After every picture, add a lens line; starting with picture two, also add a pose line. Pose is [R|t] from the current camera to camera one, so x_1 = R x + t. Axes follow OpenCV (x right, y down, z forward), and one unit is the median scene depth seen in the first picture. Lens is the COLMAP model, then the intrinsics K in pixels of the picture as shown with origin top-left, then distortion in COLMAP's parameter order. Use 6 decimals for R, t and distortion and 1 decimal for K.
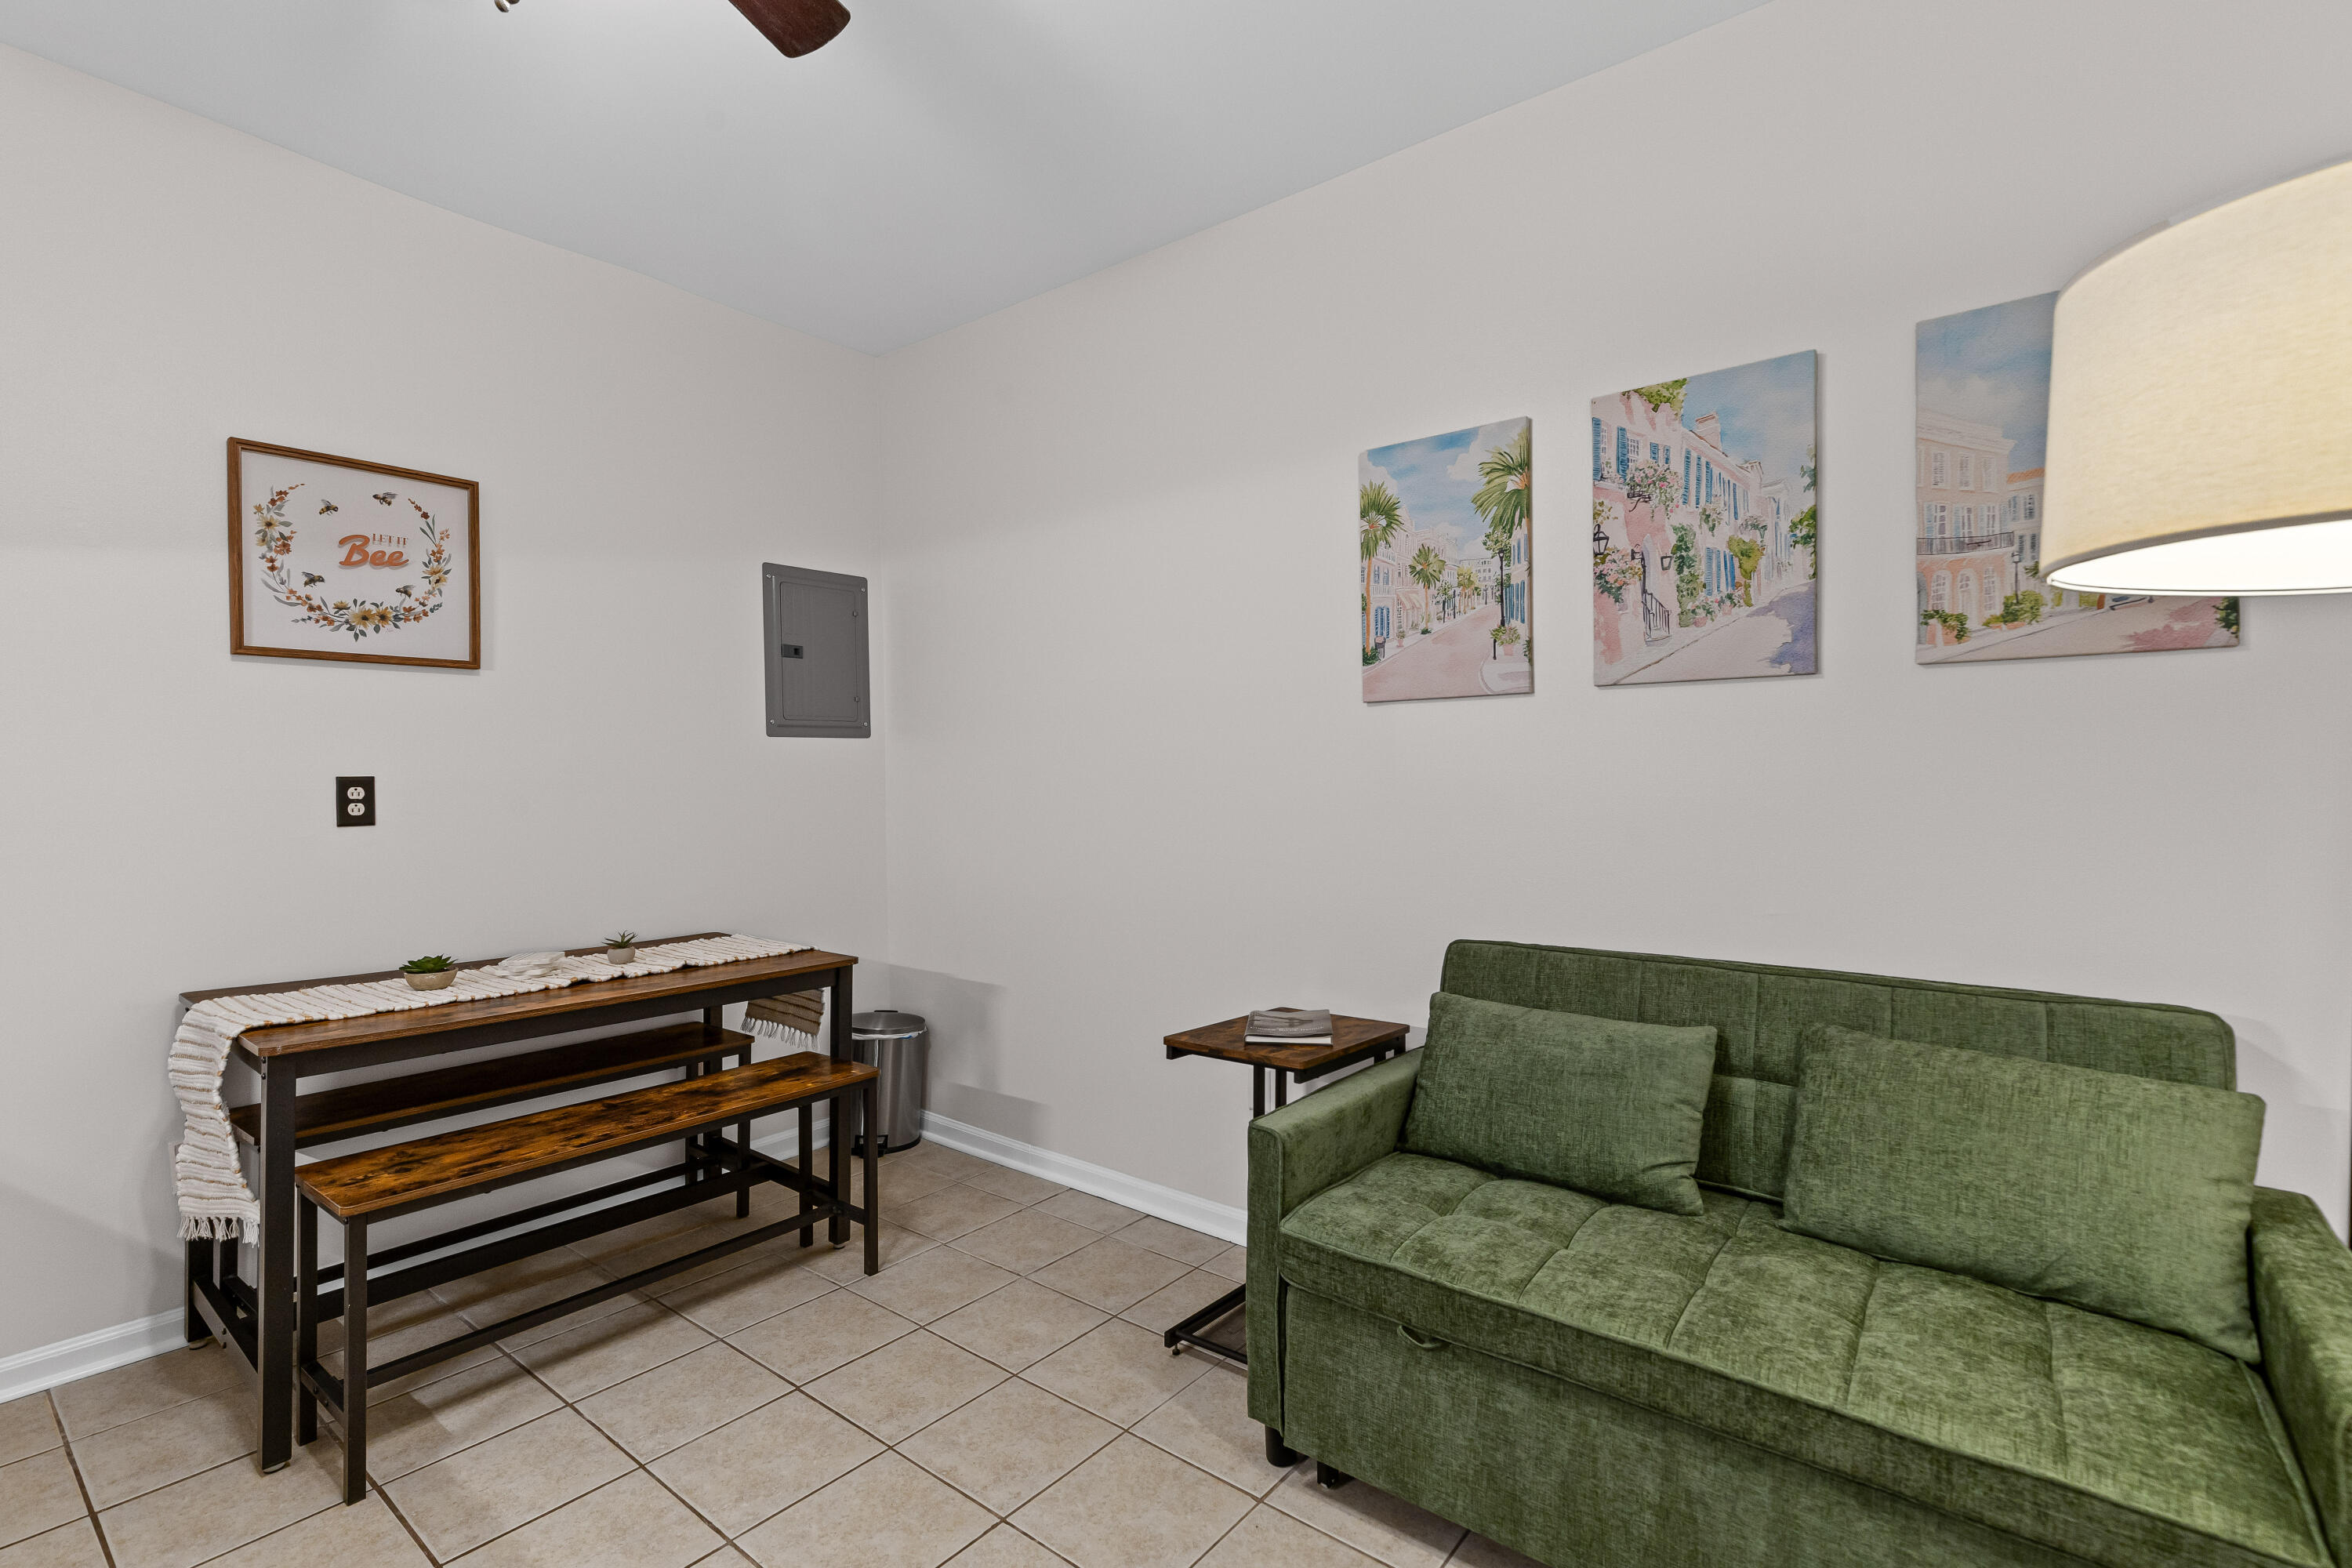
lens RADIAL K [[1065.9, 0, 1180.0], [0, 1065.9, 763.3], [0, 0, 1]] dist [0.012886, 0.000091]
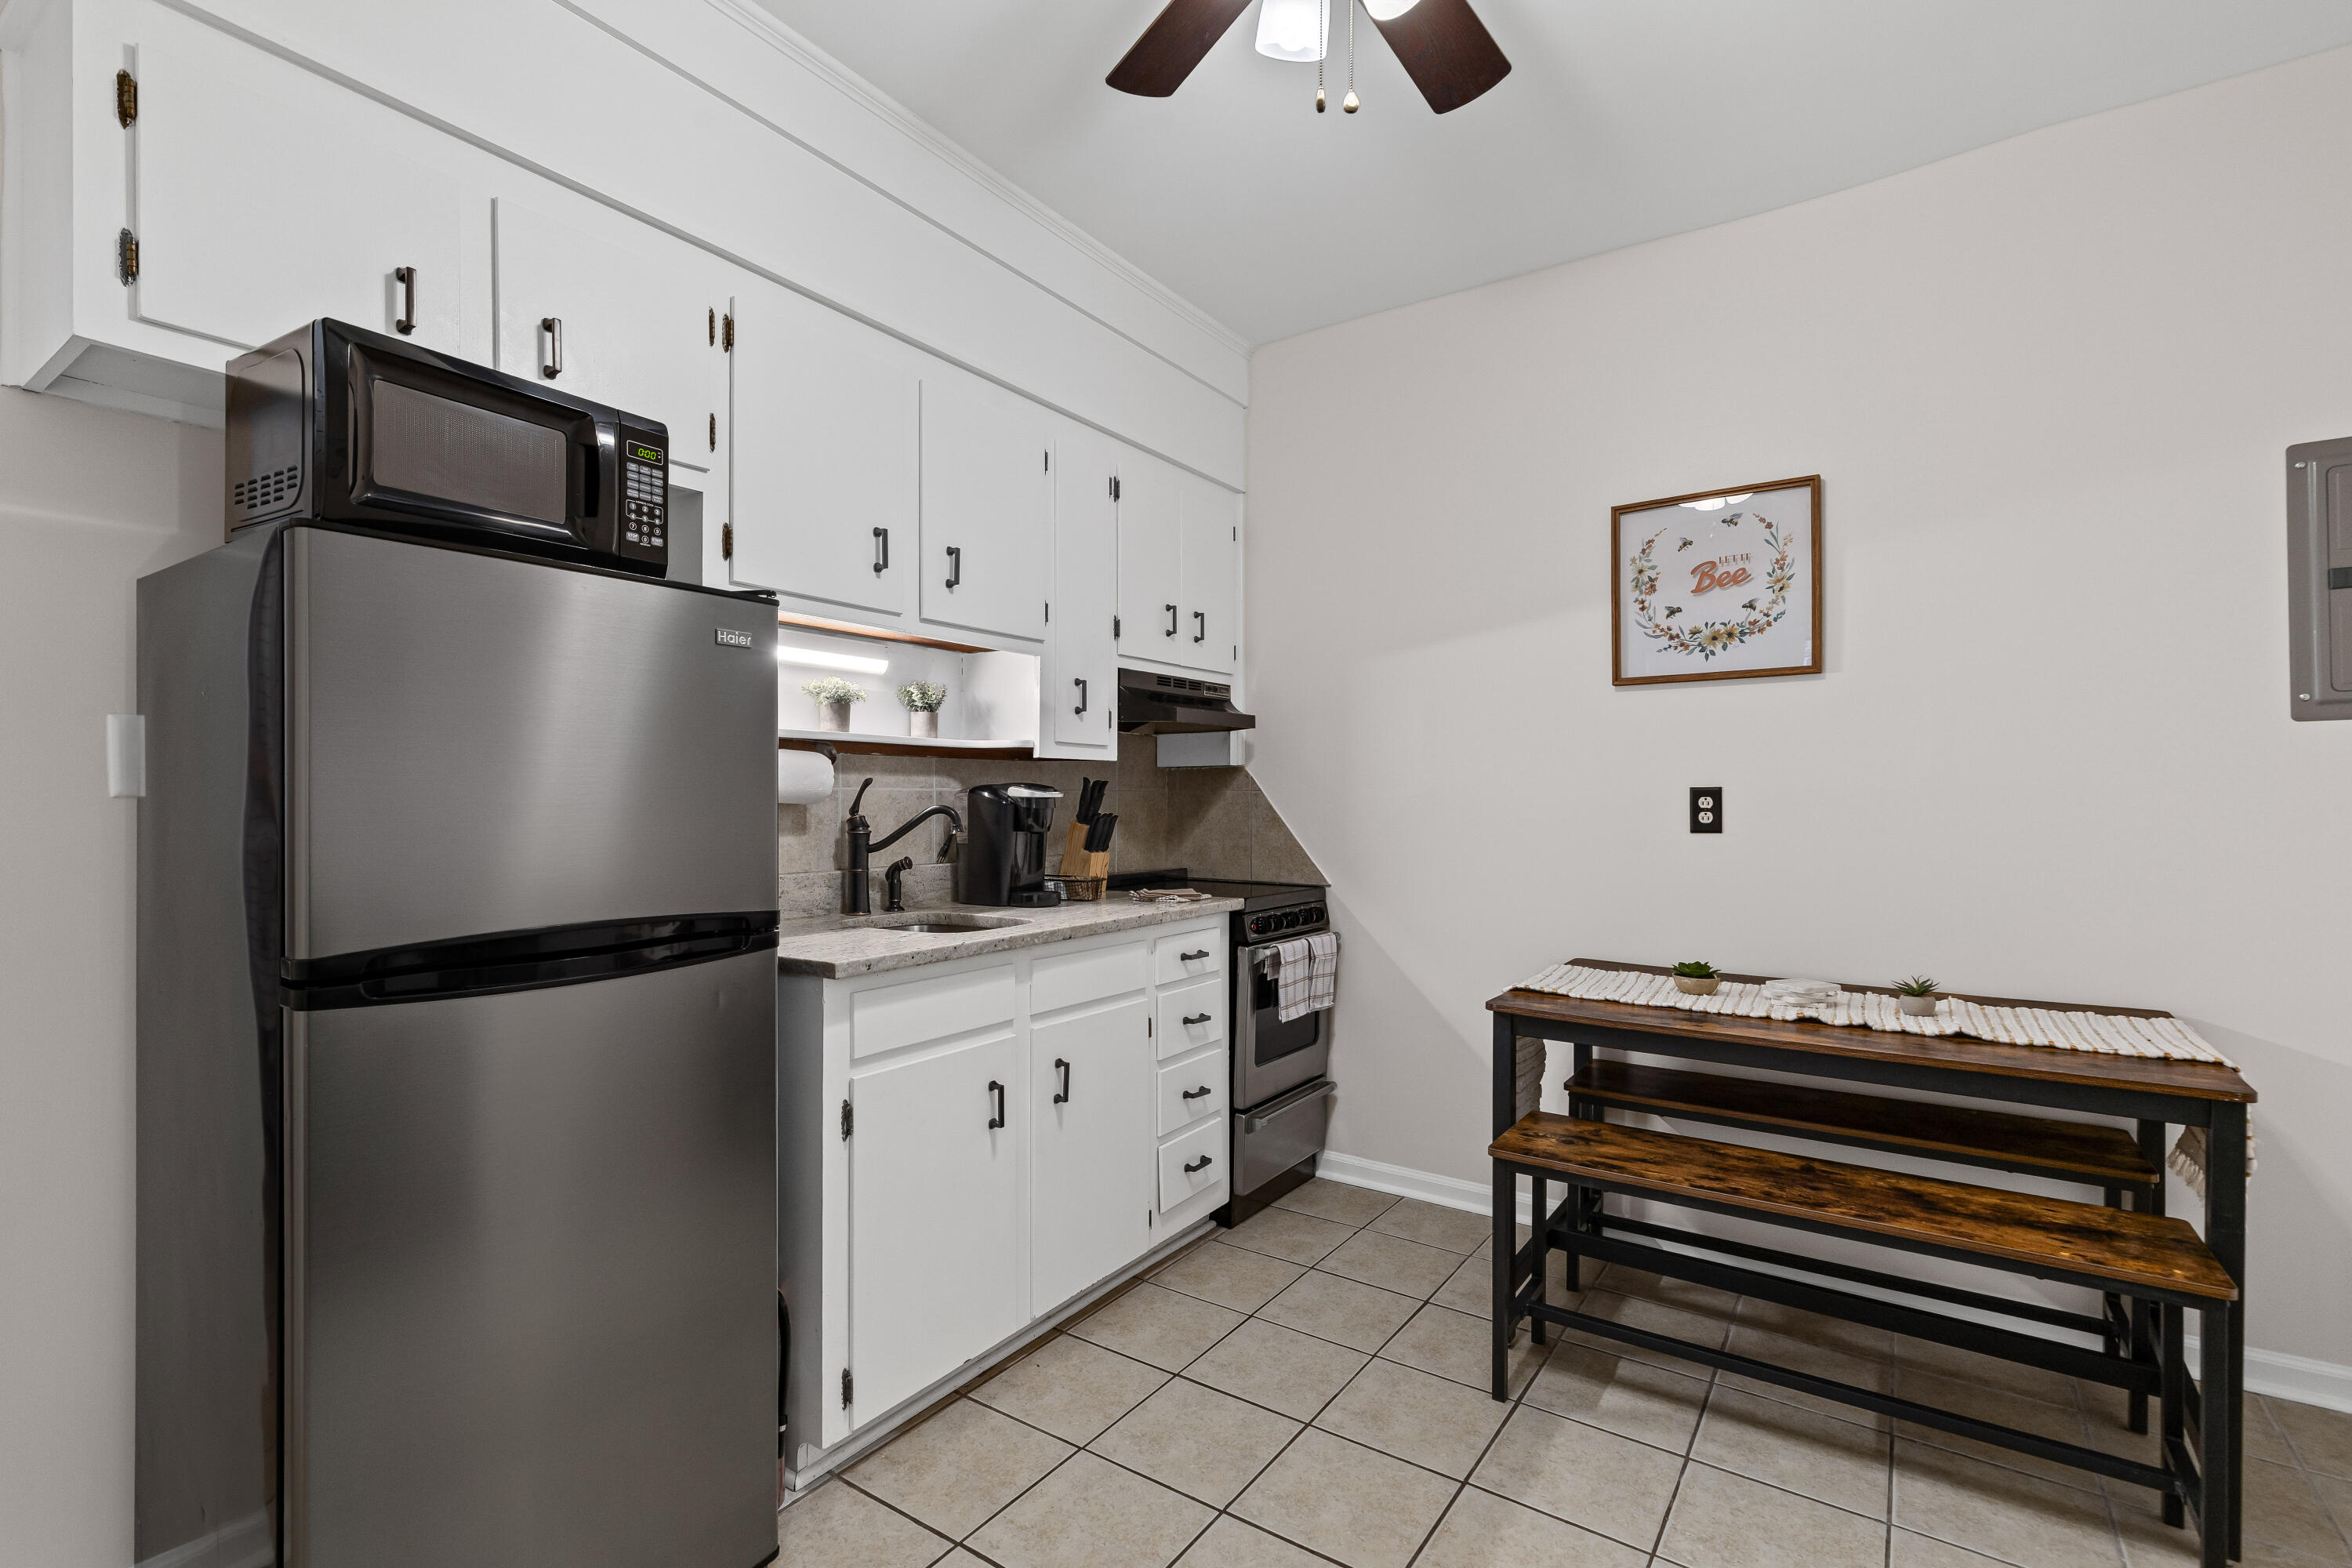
lens RADIAL K [[1074.3, 0, 1176.0], [0, 1074.3, 784.0], [0, 0, 1]] dist [0.015154, 0.000320]
pose [[0.074950, -0.004432, -0.997177, 0.275757], [0.015290, 0.999878, -0.003295, 0.004810], [0.997070, -0.015000, 0.075008, 0.397409]]
